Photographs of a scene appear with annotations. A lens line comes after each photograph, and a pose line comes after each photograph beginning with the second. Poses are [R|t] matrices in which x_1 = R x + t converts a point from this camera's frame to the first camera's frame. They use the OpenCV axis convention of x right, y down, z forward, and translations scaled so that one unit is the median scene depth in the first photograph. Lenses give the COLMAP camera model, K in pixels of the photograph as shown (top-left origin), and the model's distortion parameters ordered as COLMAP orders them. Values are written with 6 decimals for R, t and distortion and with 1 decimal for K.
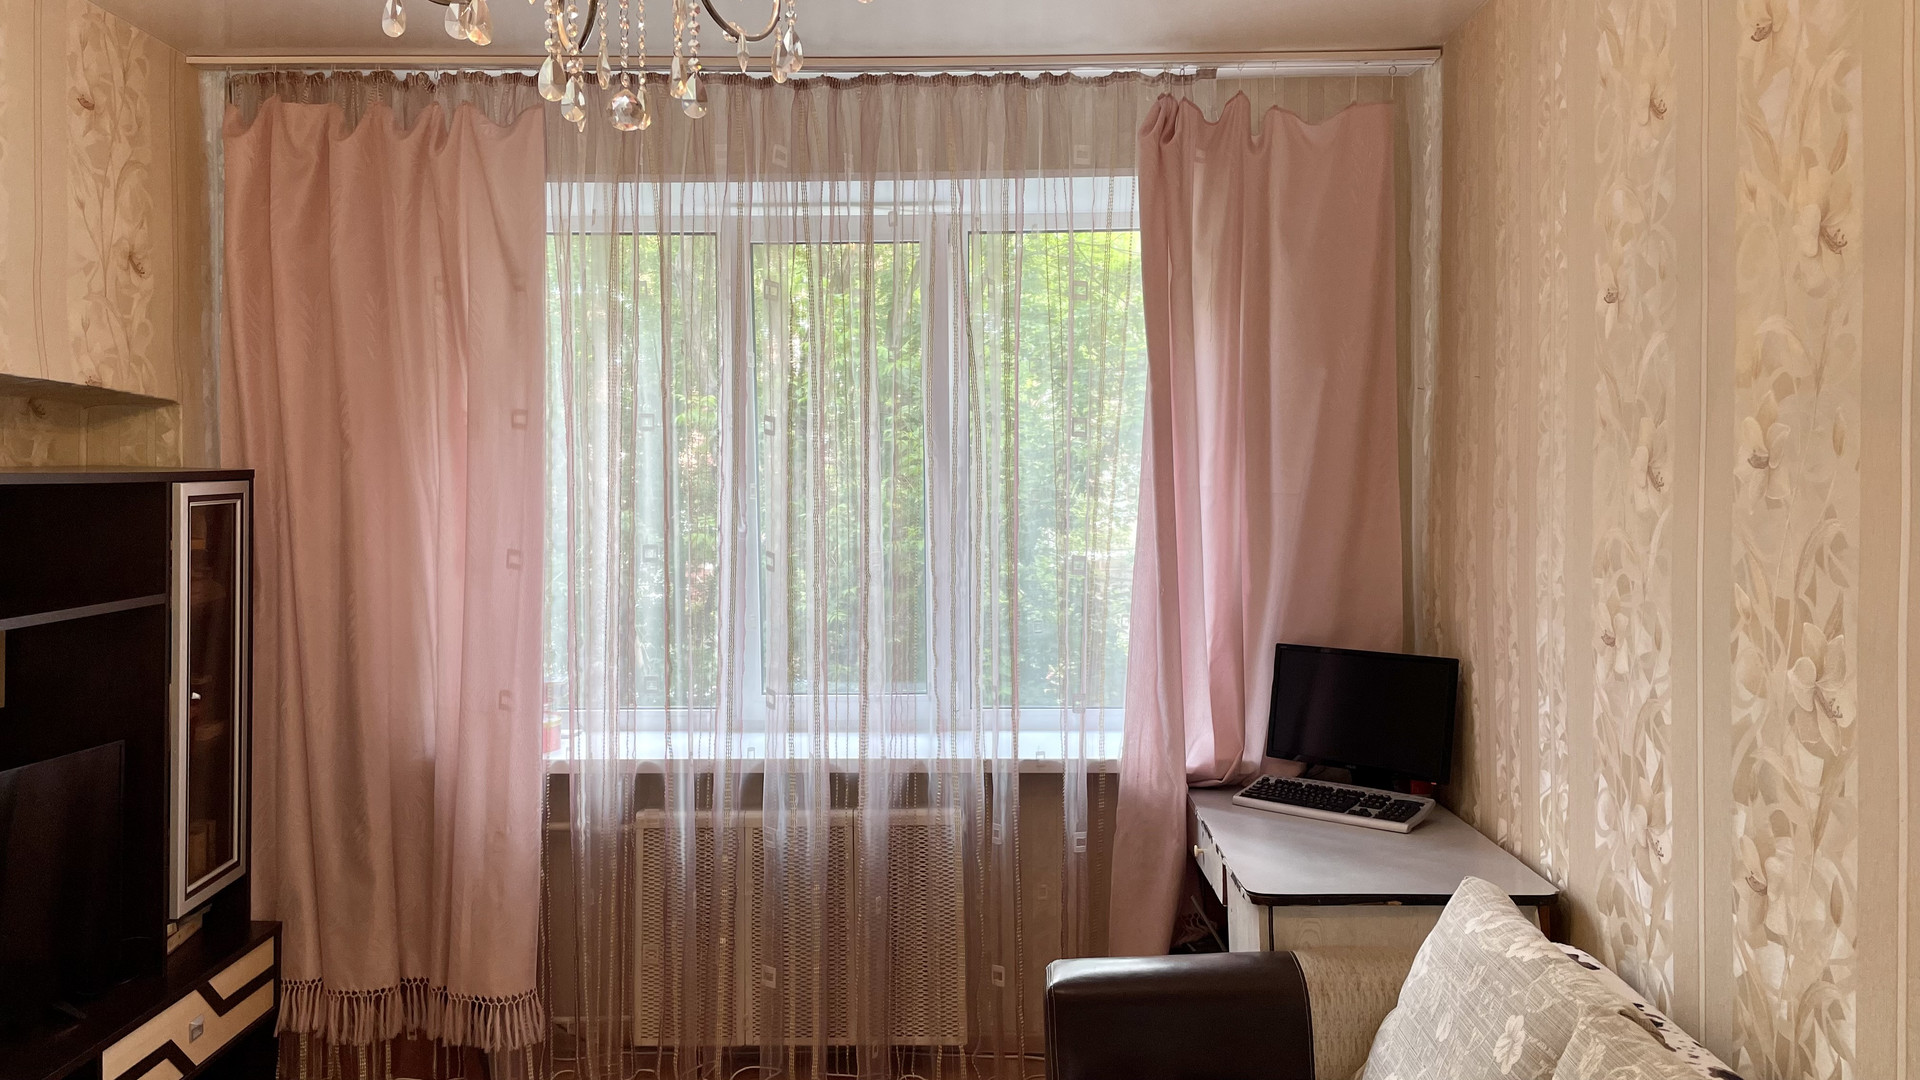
lens RADIAL K [[1432.4, 0, 954.6], [0, 1432.4, 533.3], [0, 0, 1]] dist [0.101073, -0.143723]
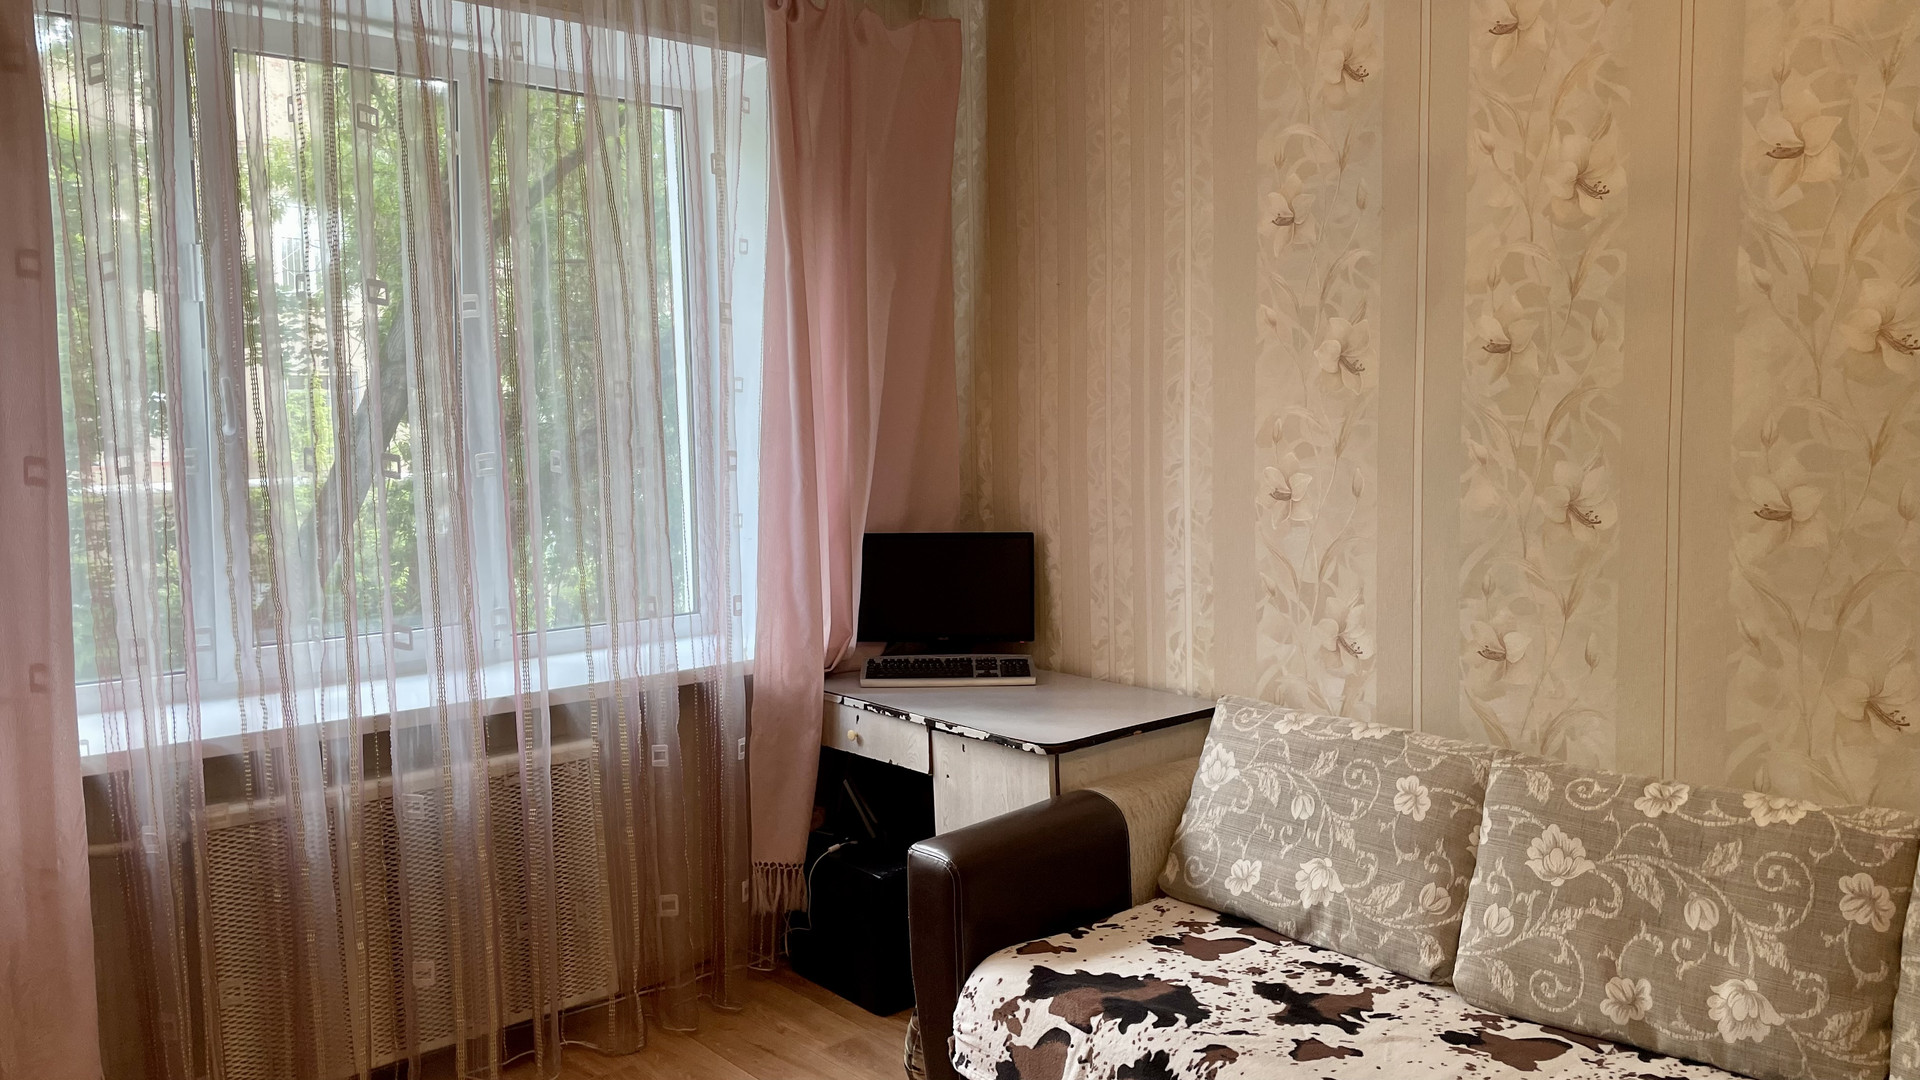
lens RADIAL K [[1432.4, 0, 954.6], [0, 1432.4, 533.3], [0, 0, 1]] dist [0.101073, -0.143723]
pose [[0.731880, -0.060367, 0.678754, -0.450464], [0.026608, 0.997840, 0.060056, 0.017360], [-0.680913, -0.025893, 0.731906, 0.202856]]
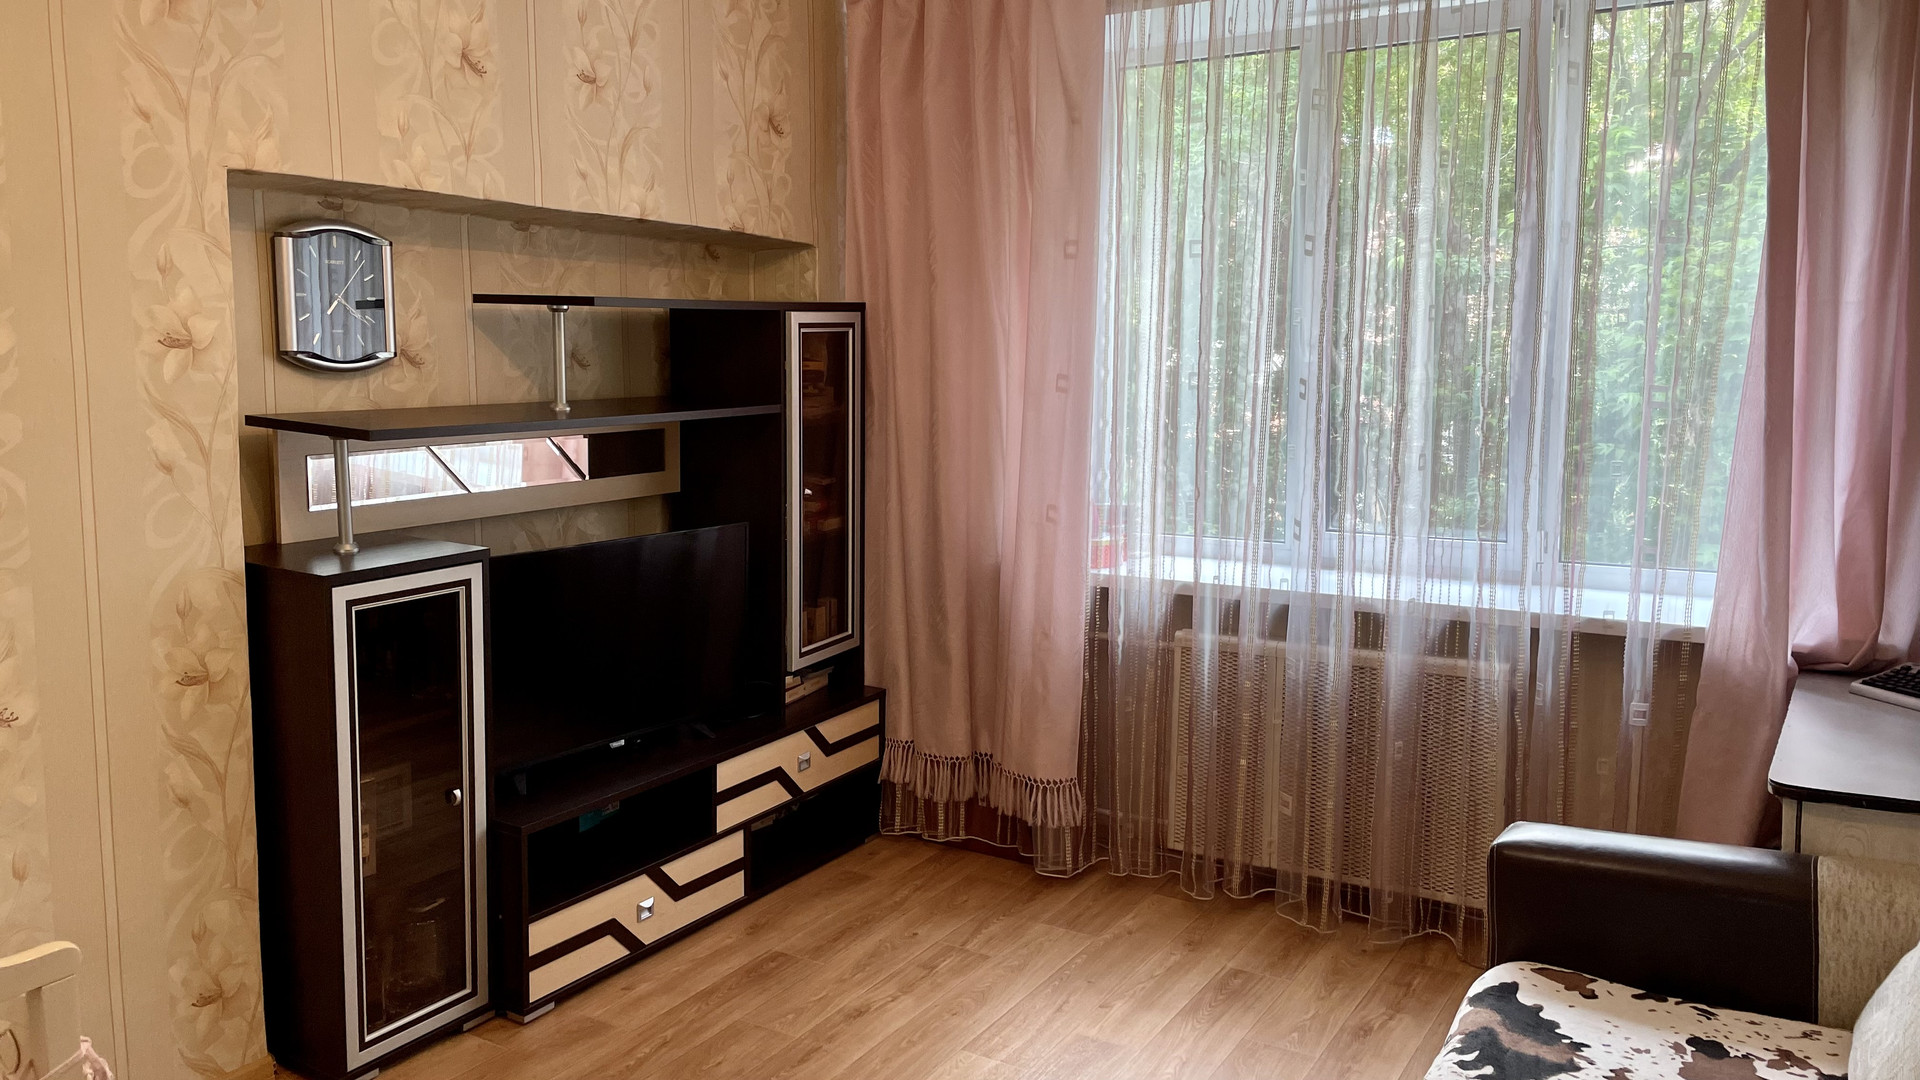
lens RADIAL K [[1432.4, 0, 954.6], [0, 1432.4, 533.3], [0, 0, 1]] dist [0.101073, -0.143723]
pose [[0.861482, 0.065243, -0.503579, 0.166300], [-0.015689, 0.994658, 0.102027, 0.021139], [0.507545, -0.079994, 0.857904, 0.039411]]
